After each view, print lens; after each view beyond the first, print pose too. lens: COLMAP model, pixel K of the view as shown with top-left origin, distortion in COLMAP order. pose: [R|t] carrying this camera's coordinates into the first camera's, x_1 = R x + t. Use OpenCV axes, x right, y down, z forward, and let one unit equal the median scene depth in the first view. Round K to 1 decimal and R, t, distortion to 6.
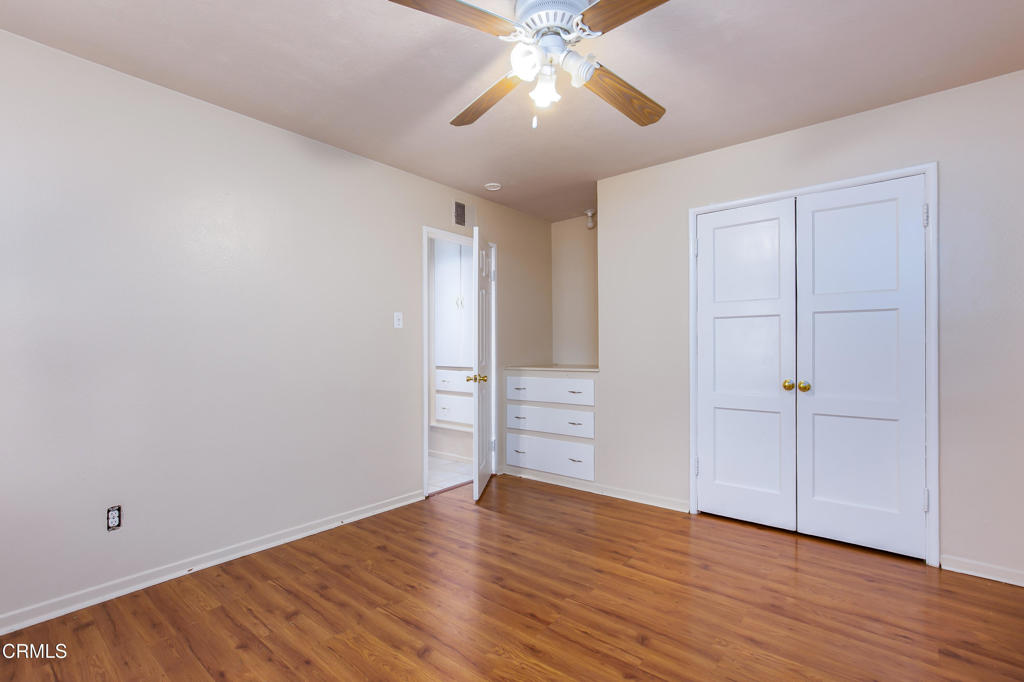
lens RADIAL K [[469.9, 0, 512.2], [0, 469.9, 342.6], [0, 0, 1]] dist [-0.020263, -0.000939]
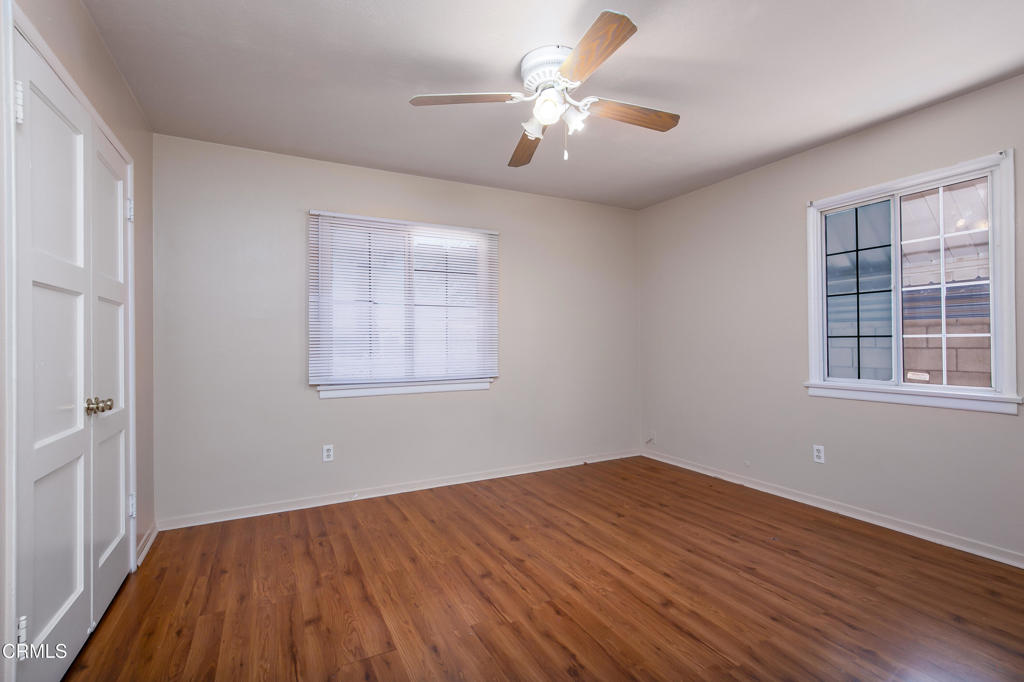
lens RADIAL K [[469.9, 0, 511.6], [0, 469.9, 339.9], [0, 0, 1]] dist [-0.020263, -0.000939]
pose [[-0.923275, 0.012157, 0.383946, -0.253208], [0.008526, 0.999901, -0.011157, 0.018283], [-0.384044, -0.007028, -0.923288, 1.972244]]
